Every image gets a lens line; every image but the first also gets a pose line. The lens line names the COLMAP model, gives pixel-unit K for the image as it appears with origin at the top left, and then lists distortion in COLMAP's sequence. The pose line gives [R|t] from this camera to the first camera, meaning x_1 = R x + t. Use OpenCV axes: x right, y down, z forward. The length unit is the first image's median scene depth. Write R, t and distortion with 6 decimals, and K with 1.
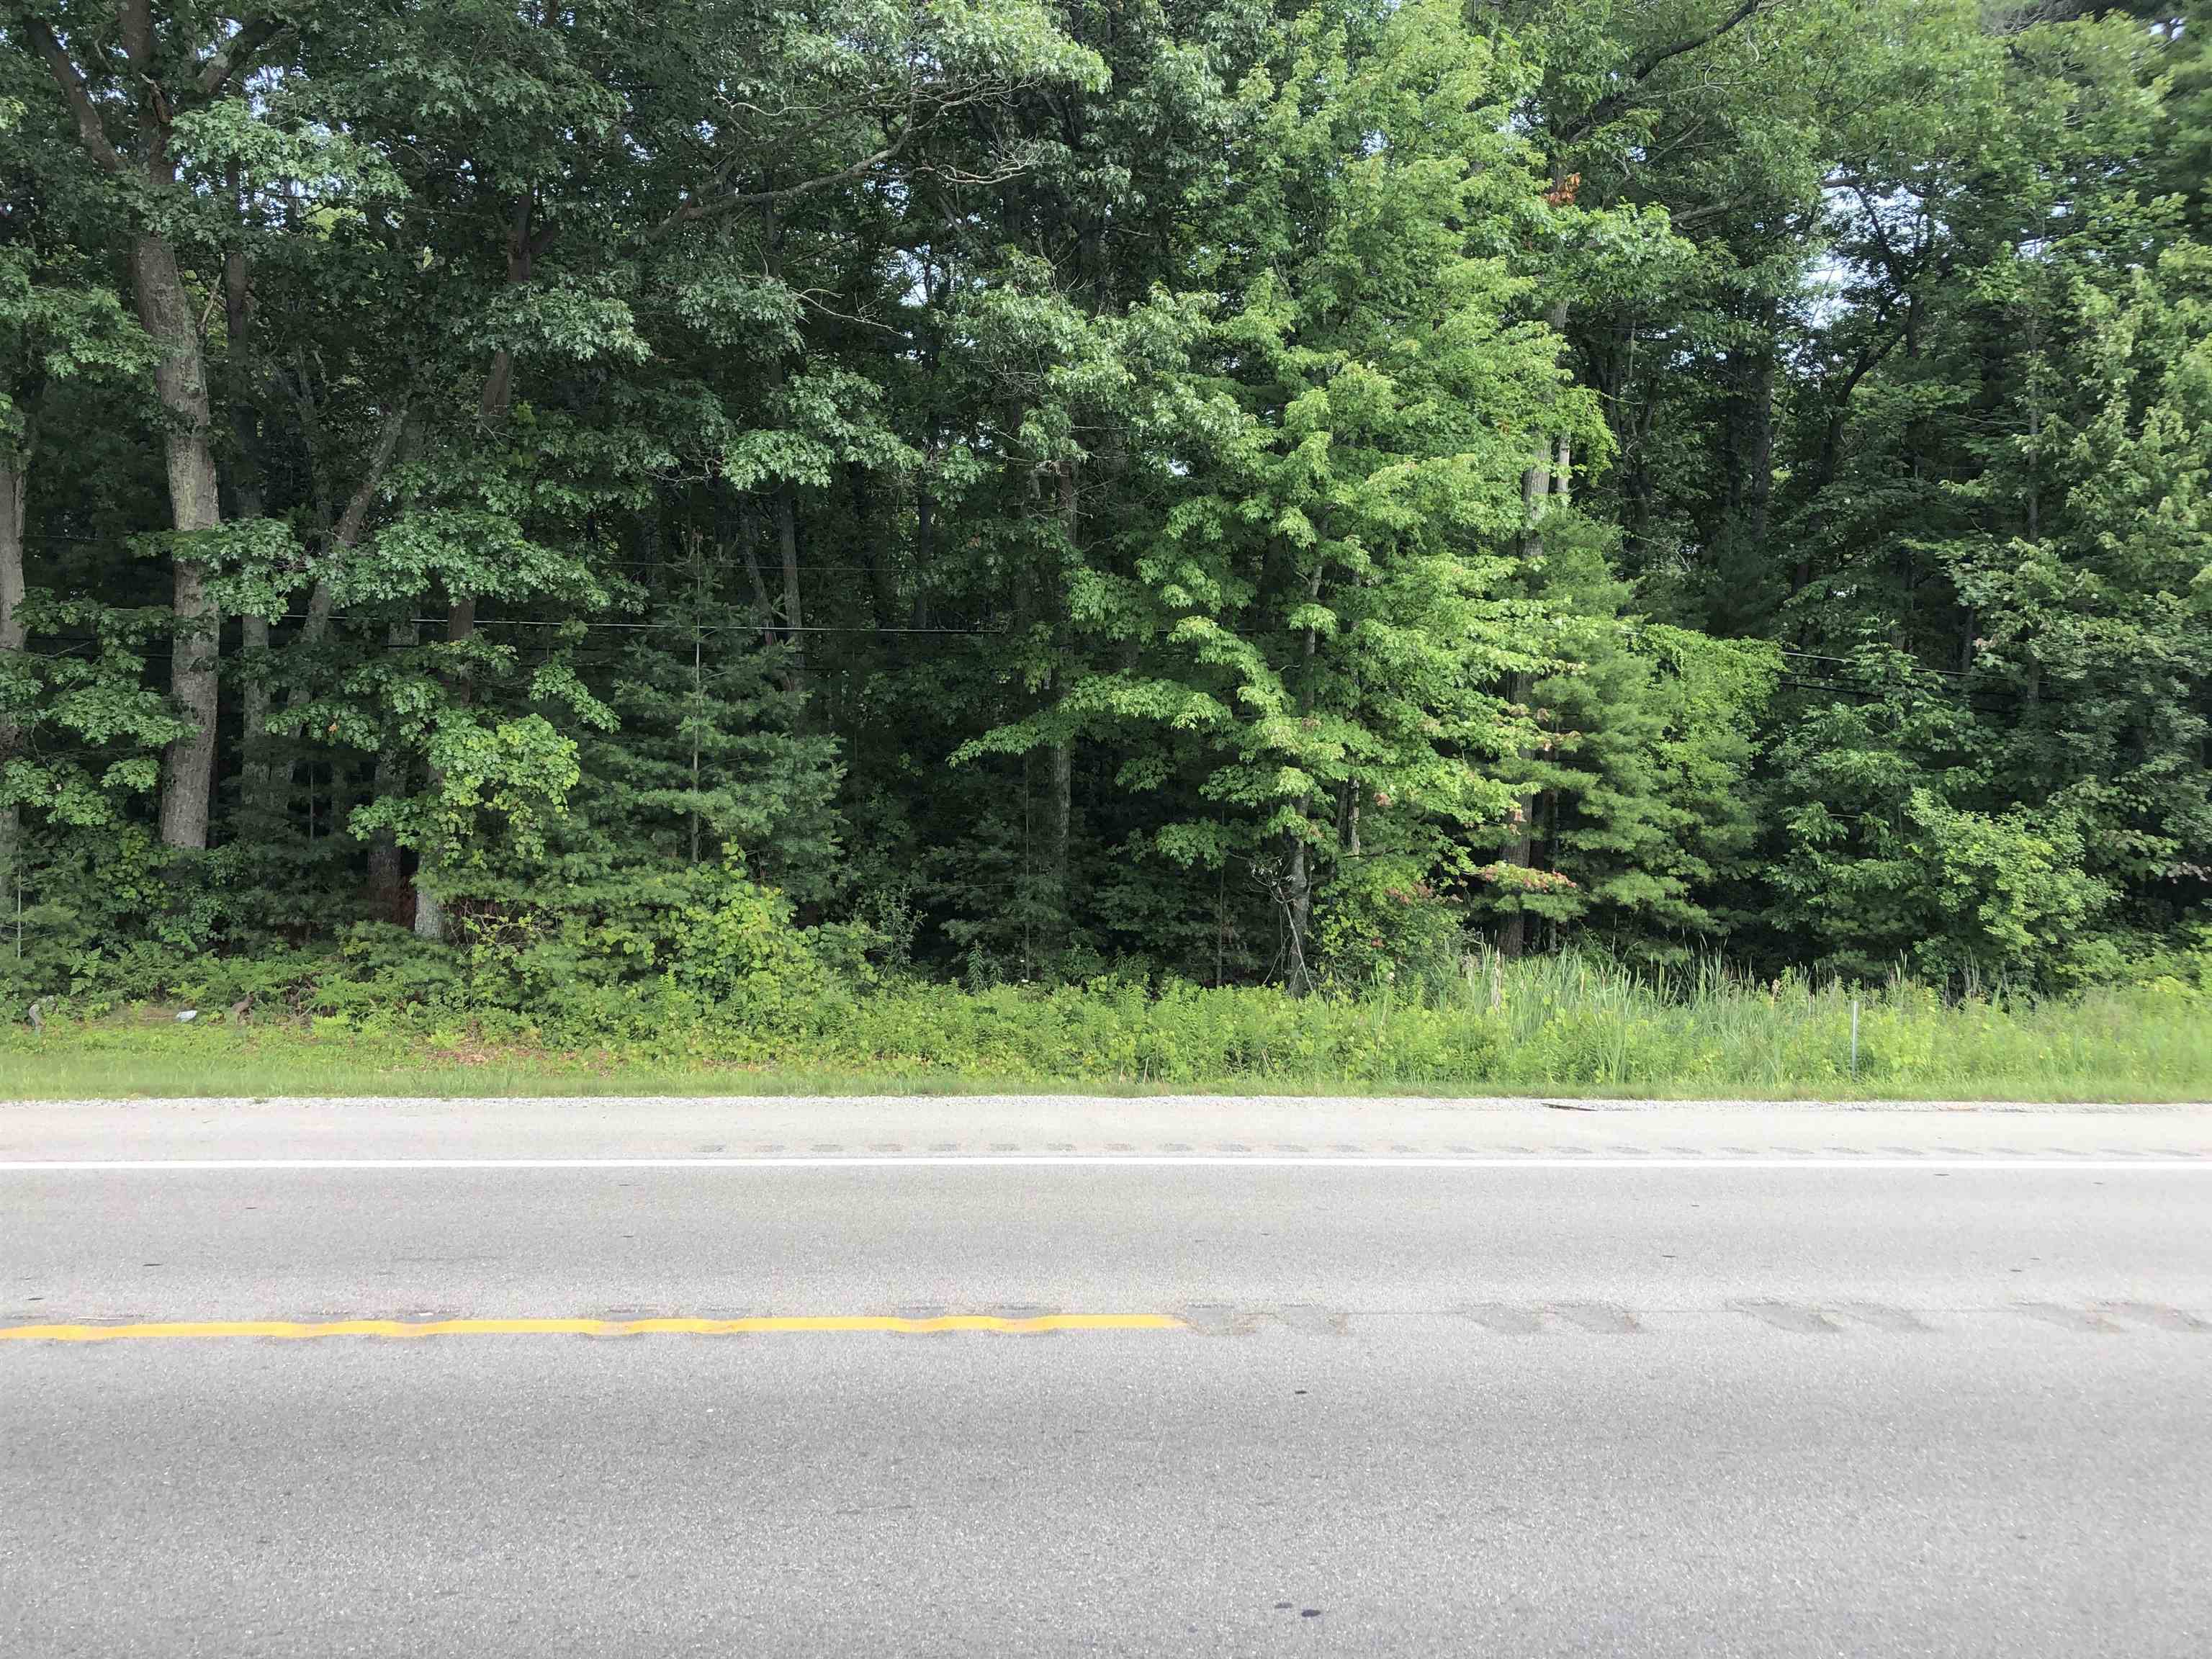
lens RADIAL K [[1831.6, 0, 1033.8], [0, 1831.6, 834.4], [0, 0, 1]] dist [0.021887, -0.017531]
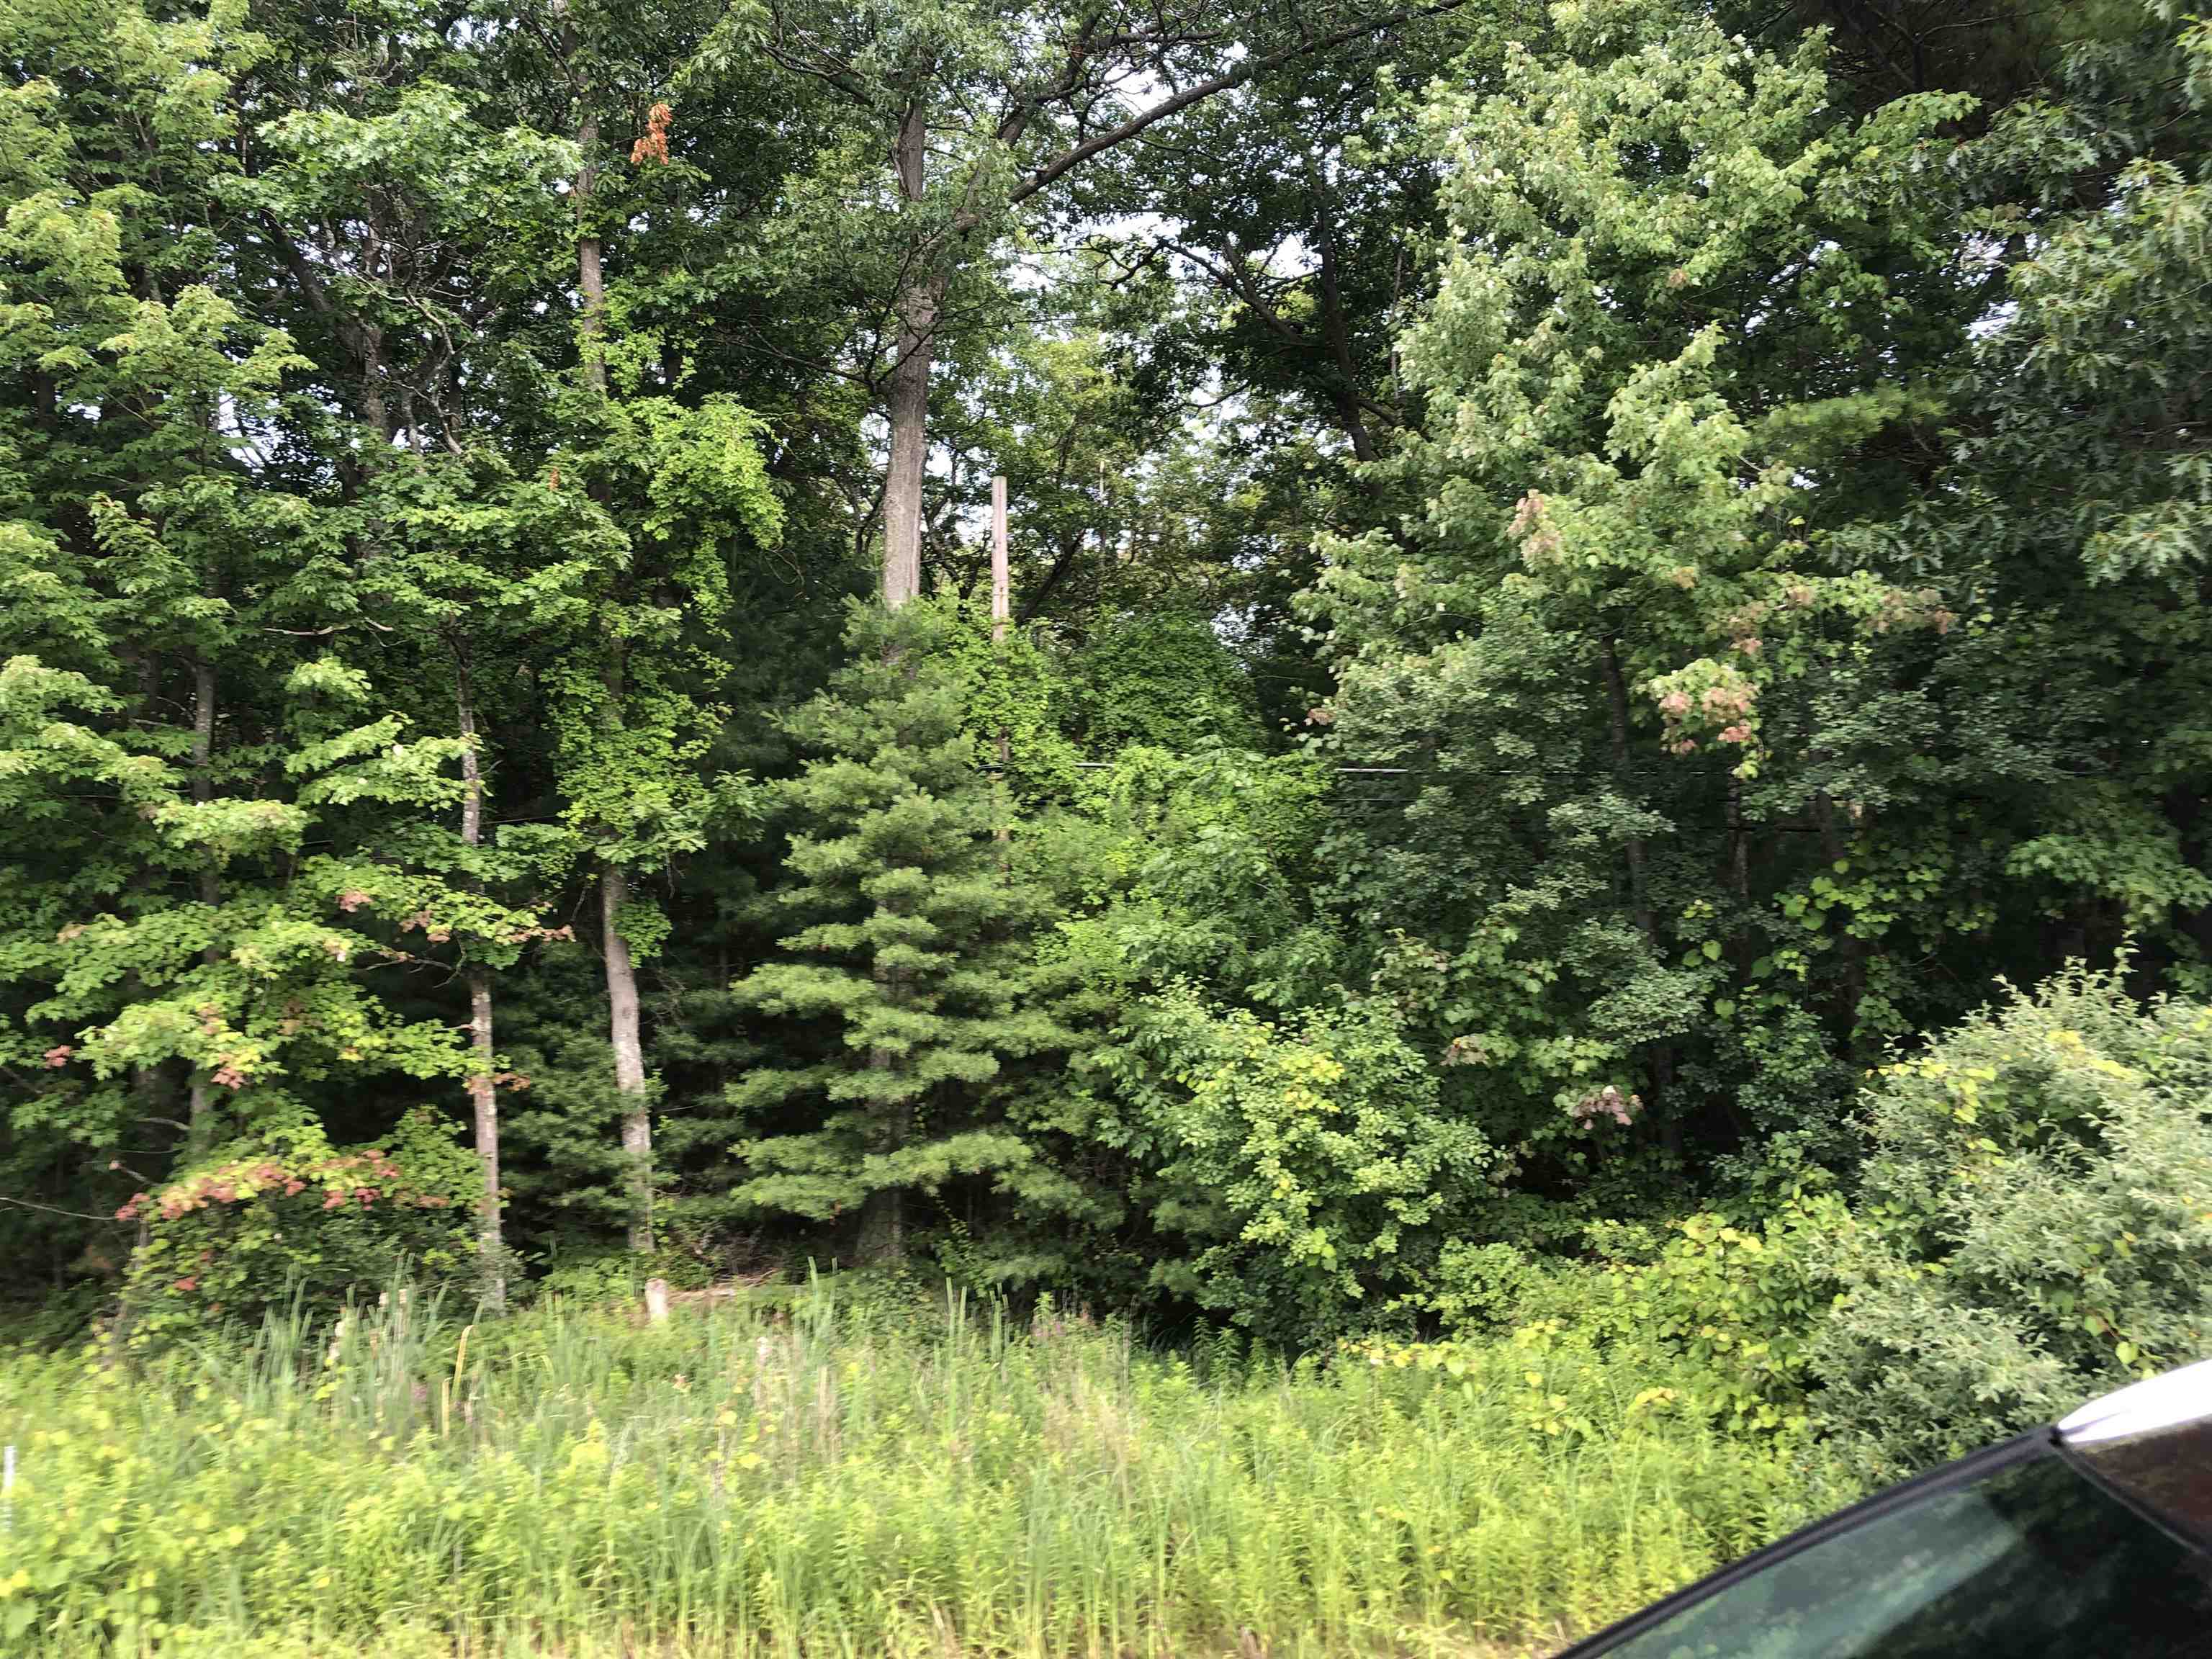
lens RADIAL K [[1831.6, 0, 1090.3], [0, 1831.6, 821.6], [0, 0, 1]] dist [0.021887, -0.017531]
pose [[0.939230, -0.094964, -0.329892, 0.658375], [0.049459, 0.988384, -0.143705, 0.008947], [0.339707, 0.118656, 0.933017, 0.460452]]
